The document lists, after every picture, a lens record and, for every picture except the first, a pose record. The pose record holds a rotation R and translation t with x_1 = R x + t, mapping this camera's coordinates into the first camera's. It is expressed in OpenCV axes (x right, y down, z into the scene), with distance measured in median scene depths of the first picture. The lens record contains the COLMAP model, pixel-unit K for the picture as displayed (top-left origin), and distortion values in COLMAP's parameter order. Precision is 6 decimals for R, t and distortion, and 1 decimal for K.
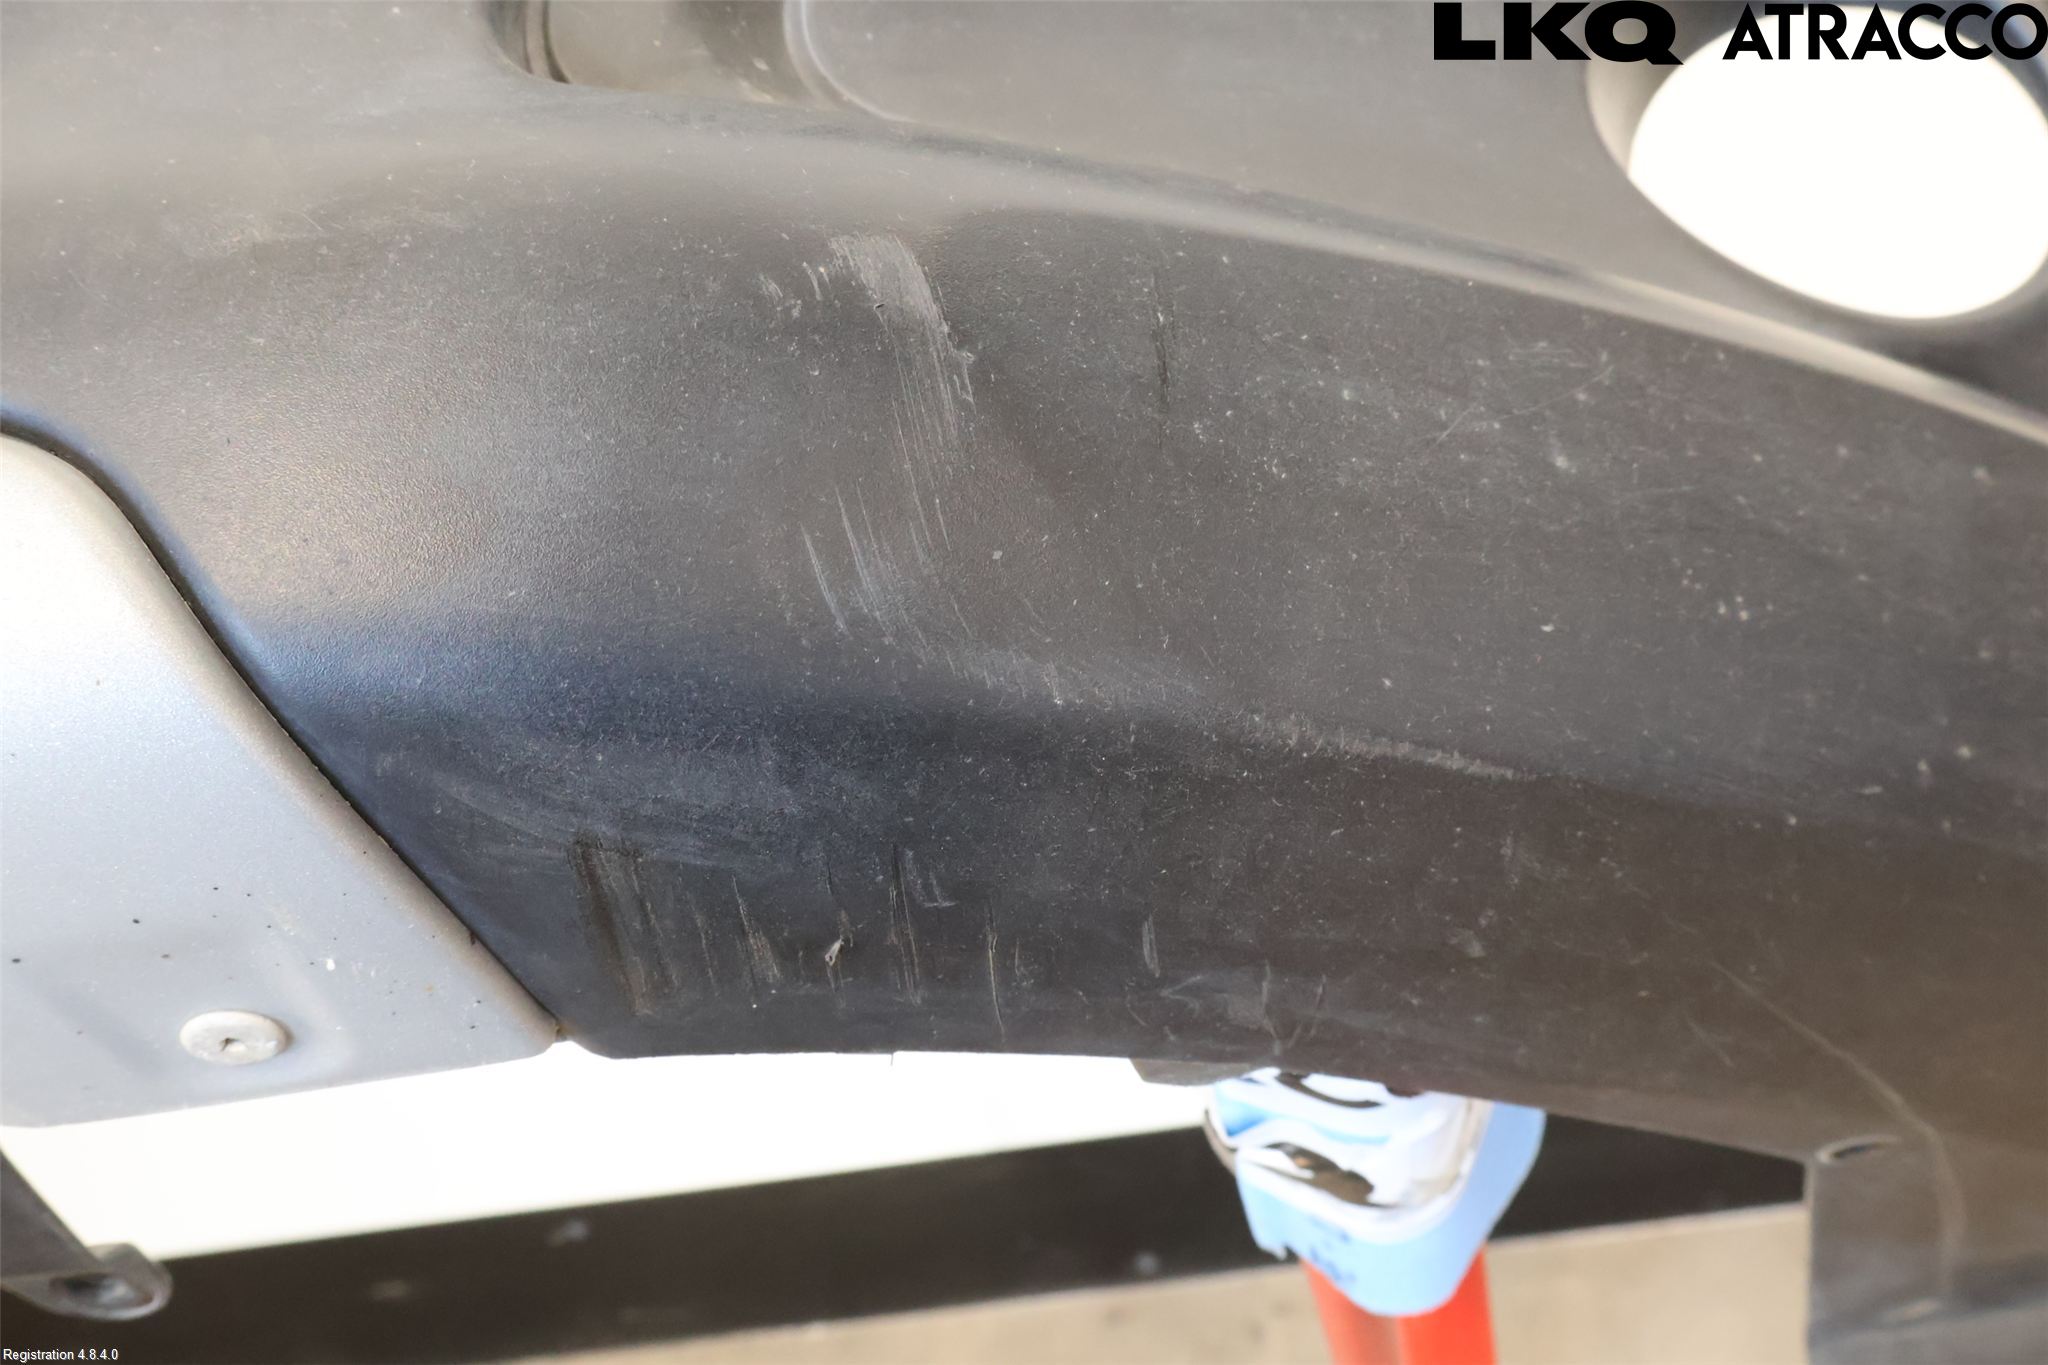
lens RADIAL K [[2345.3, 0, 1024.0], [0, 2345.3, 682.5], [0, 0, 1]] dist [-0.004937, -0.016781]
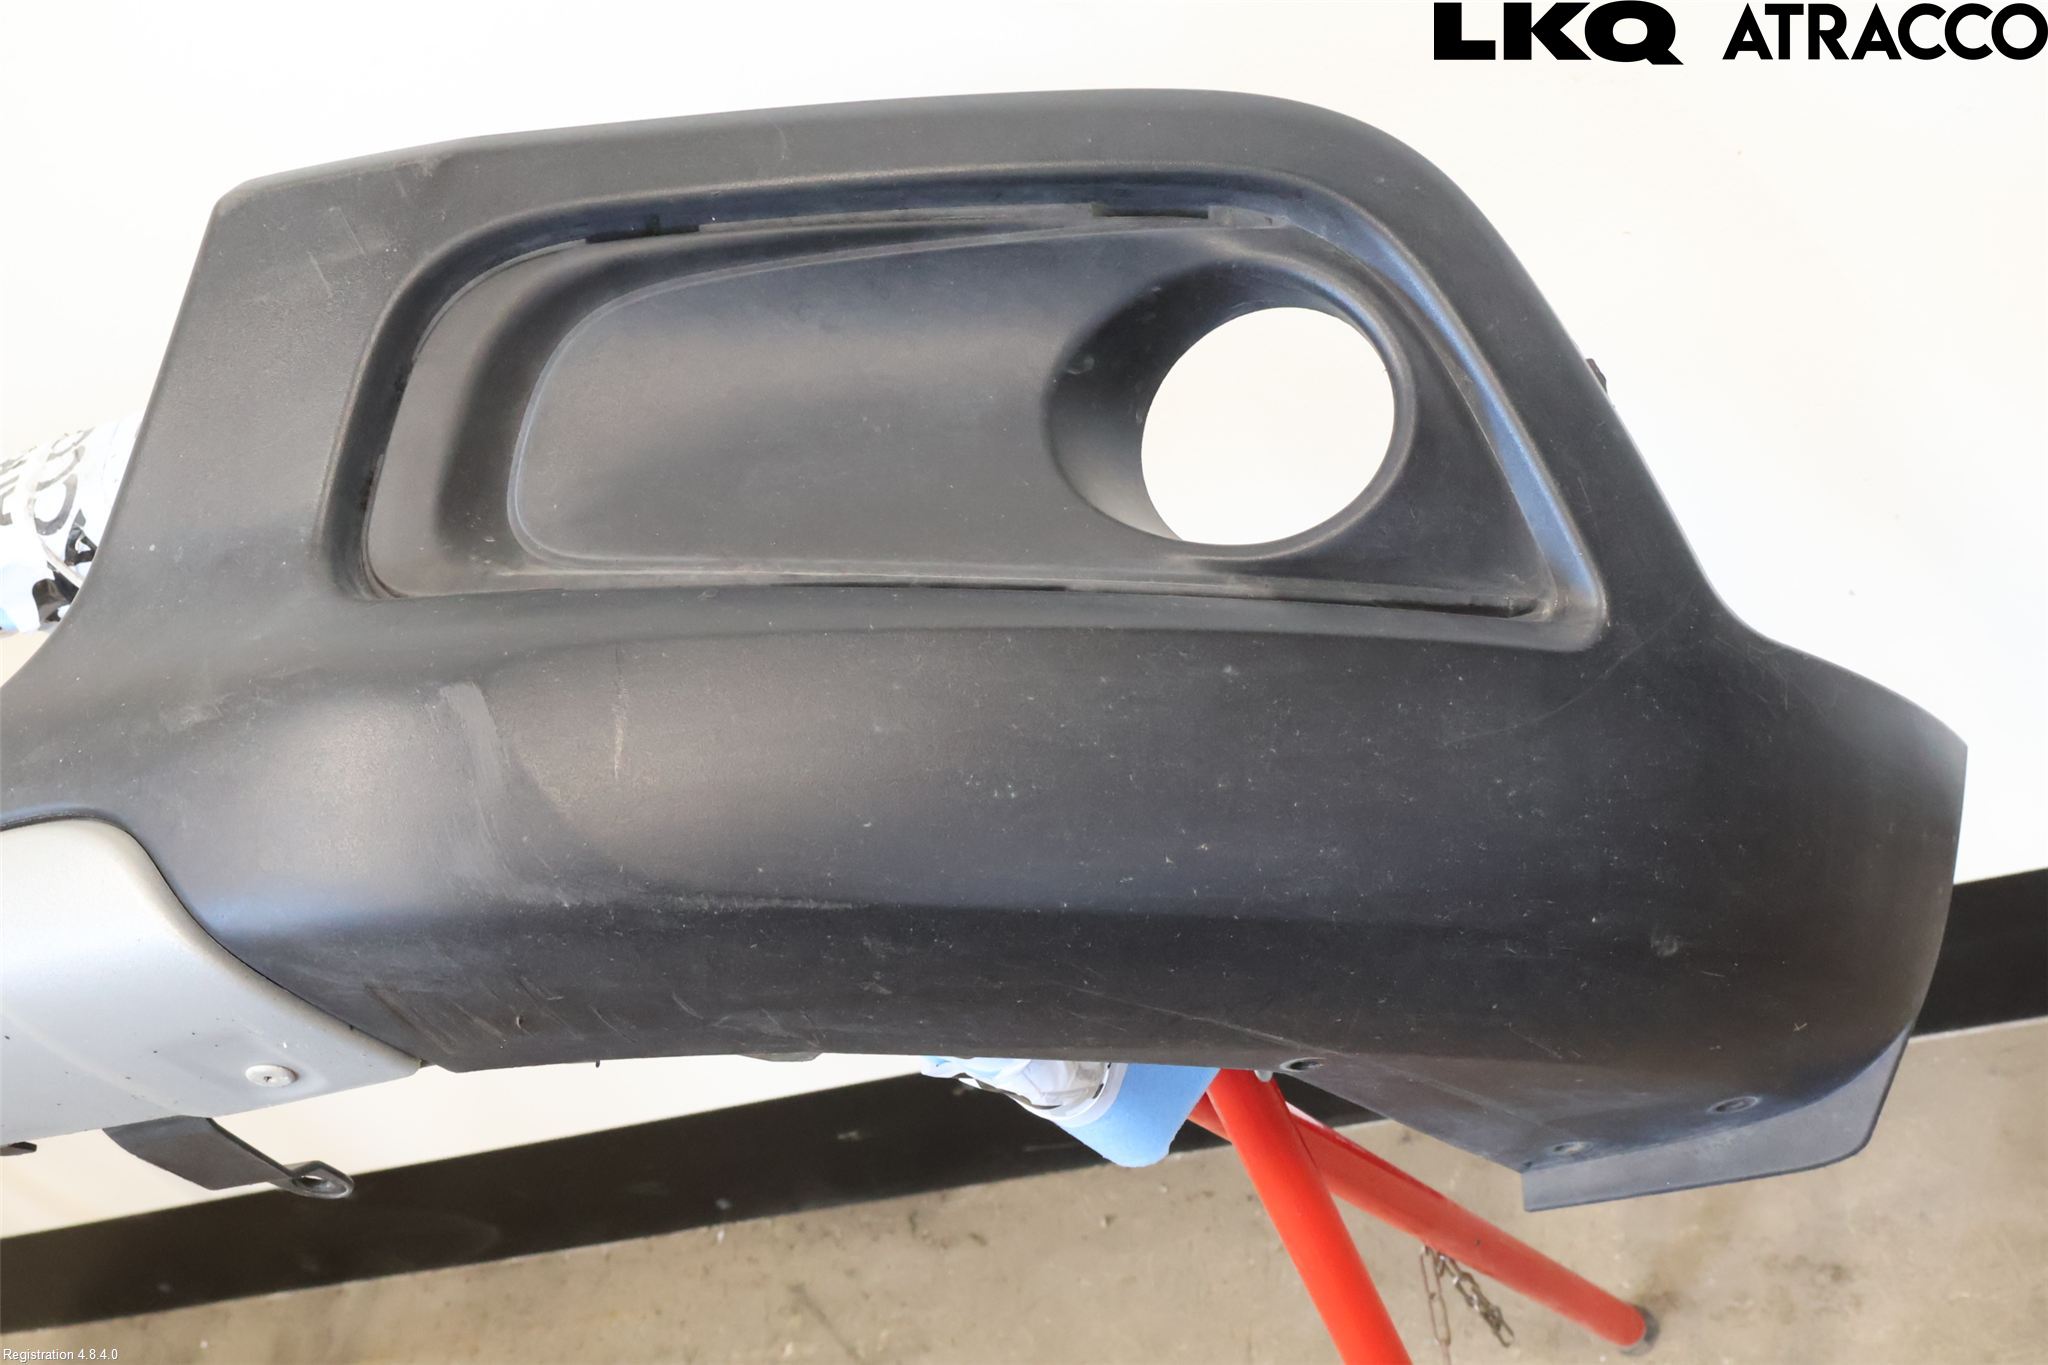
lens RADIAL K [[2345.3, 0, 1024.0], [0, 2345.3, 682.5], [0, 0, 1]] dist [-0.004937, -0.016781]
pose [[0.948201, -0.089688, -0.304747, 0.958507], [0.114099, 0.991455, 0.063225, -0.248715], [0.296472, -0.094722, 0.950333, -0.742128]]
